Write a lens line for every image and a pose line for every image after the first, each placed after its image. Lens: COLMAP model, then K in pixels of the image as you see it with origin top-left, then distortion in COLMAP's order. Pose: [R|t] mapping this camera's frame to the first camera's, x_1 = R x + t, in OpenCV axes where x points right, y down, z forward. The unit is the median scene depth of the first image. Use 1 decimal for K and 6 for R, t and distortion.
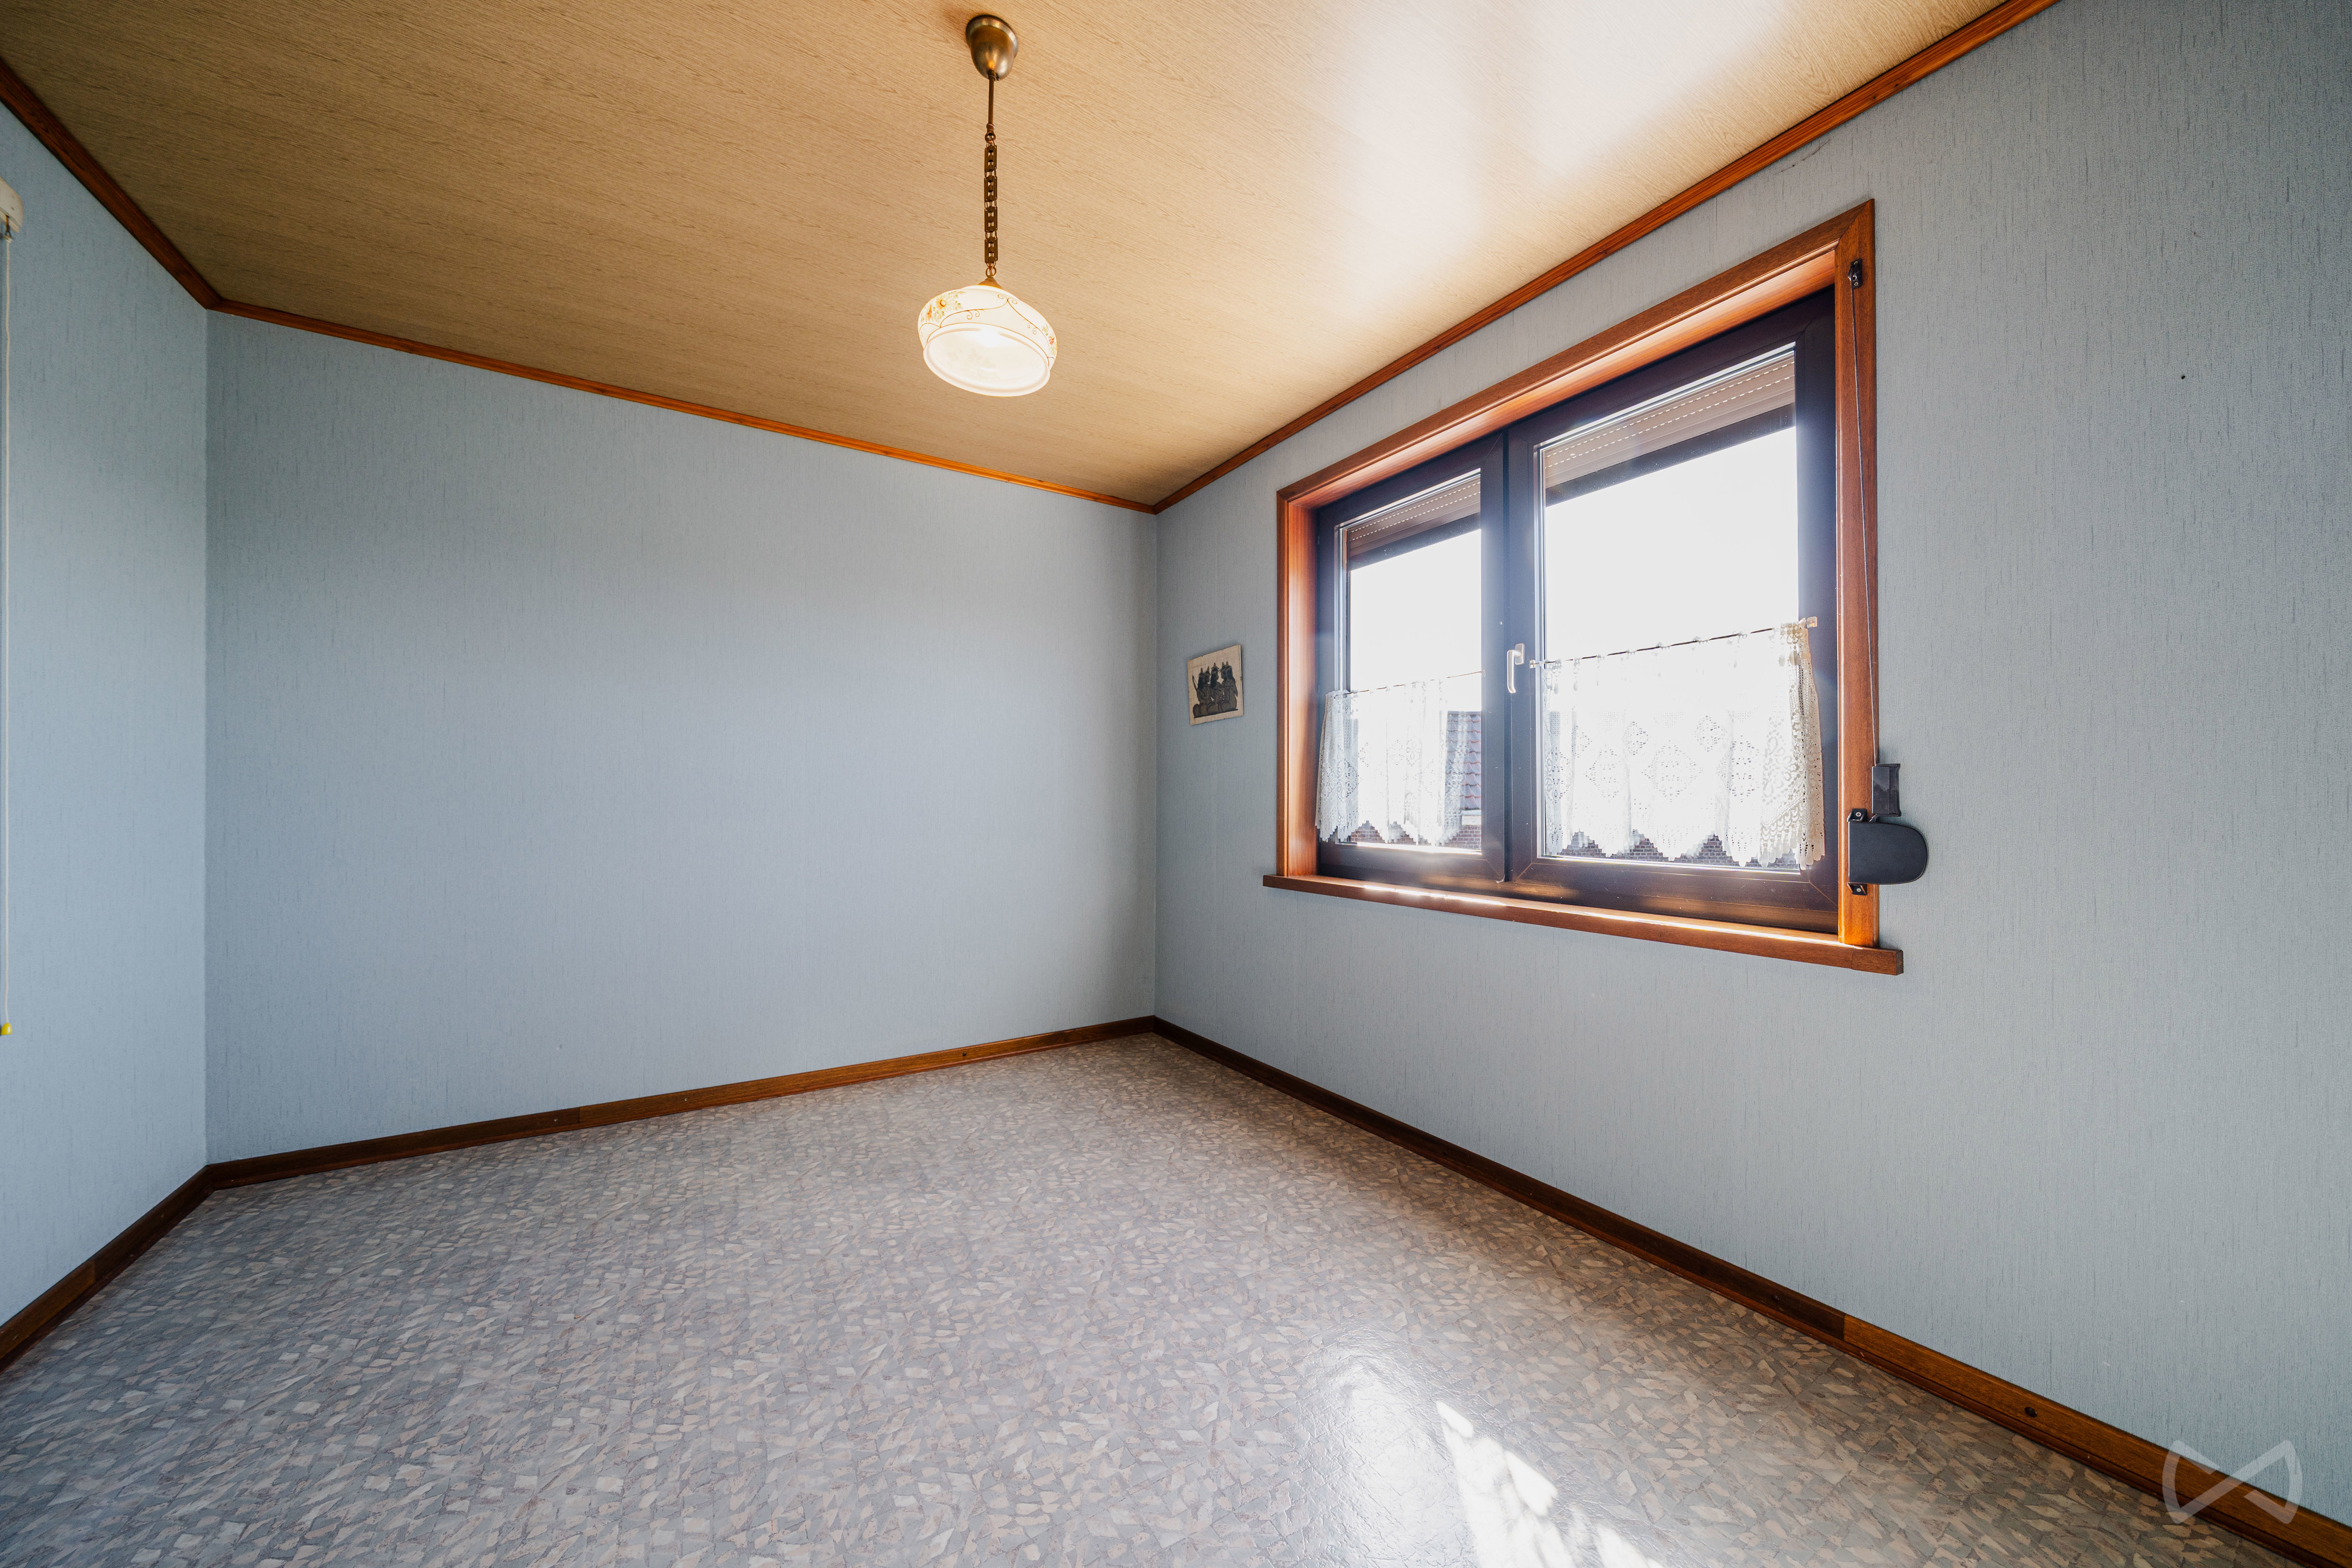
lens RADIAL K [[800.4, 0, 1176.9], [0, 800.4, 786.5], [0, 0, 1]] dist [-0.003825, -0.001069]
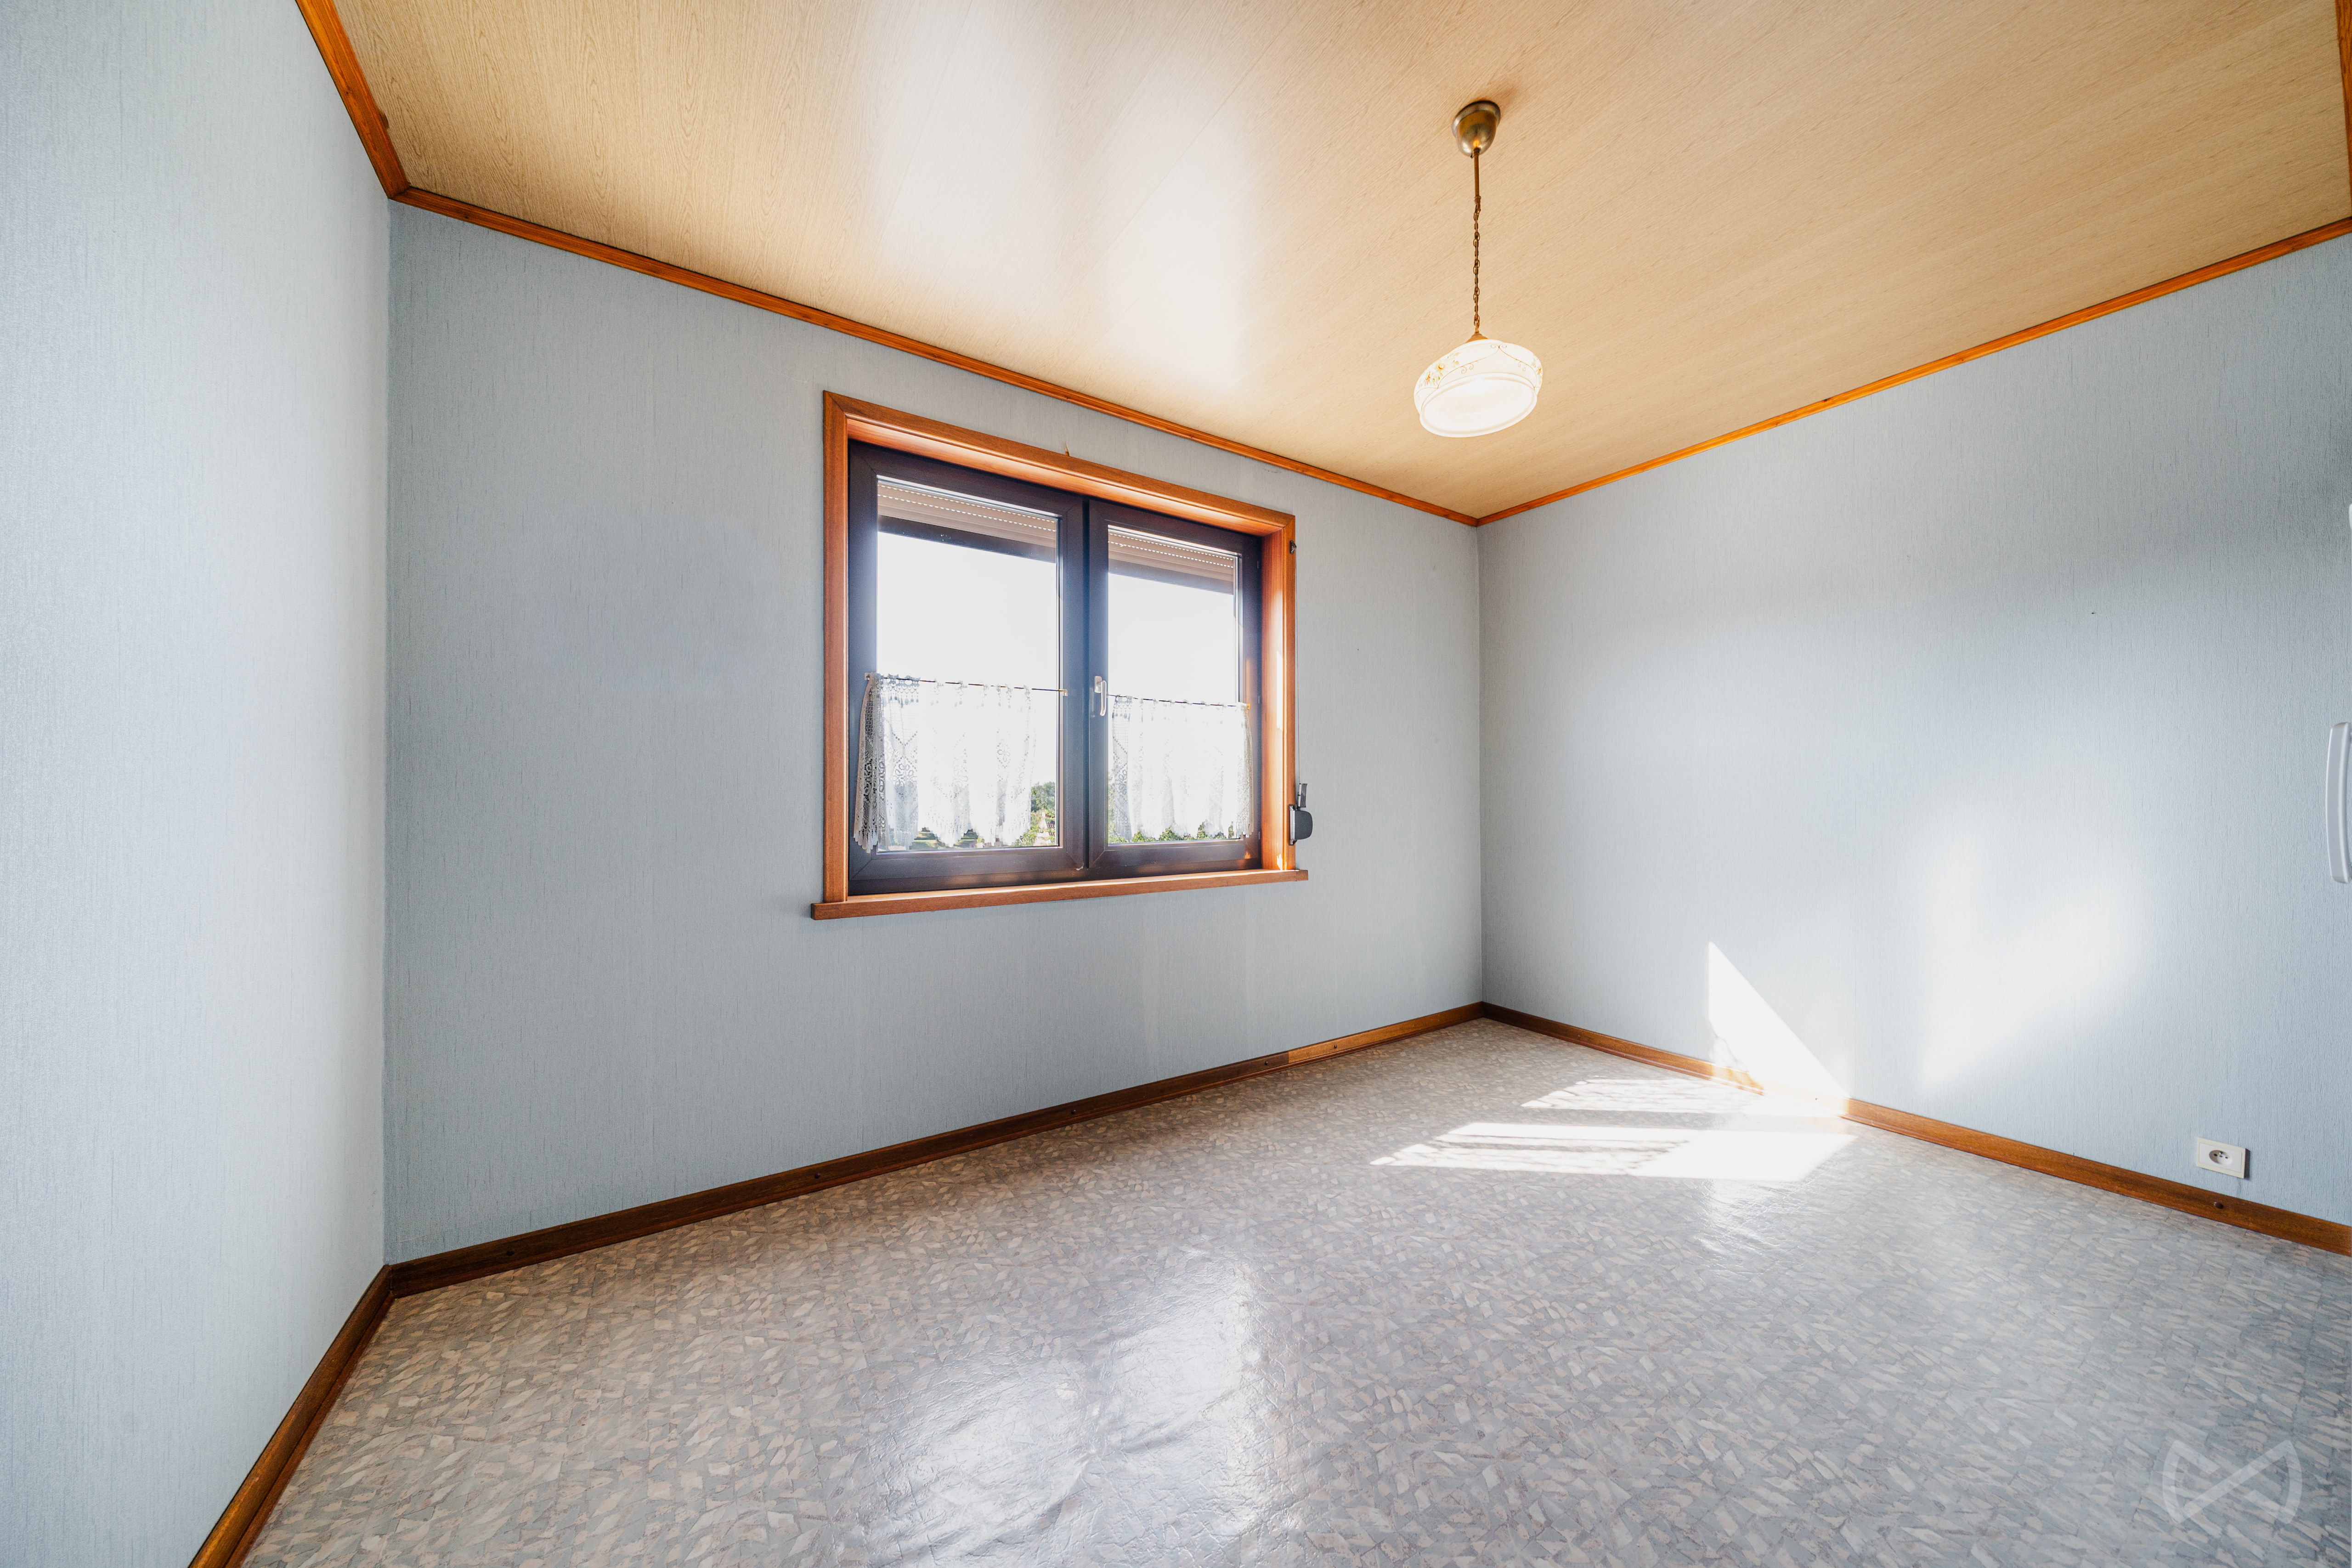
lens RADIAL K [[800.4, 0, 1194.1], [0, 800.4, 787.2], [0, 0, 1]] dist [-0.003825, -0.001069]
pose [[-0.028201, 0.014329, 0.999500, -0.934677], [-0.013229, 0.999804, -0.014706, 0.012754], [-0.999515, -0.013637, -0.028006, 0.998183]]
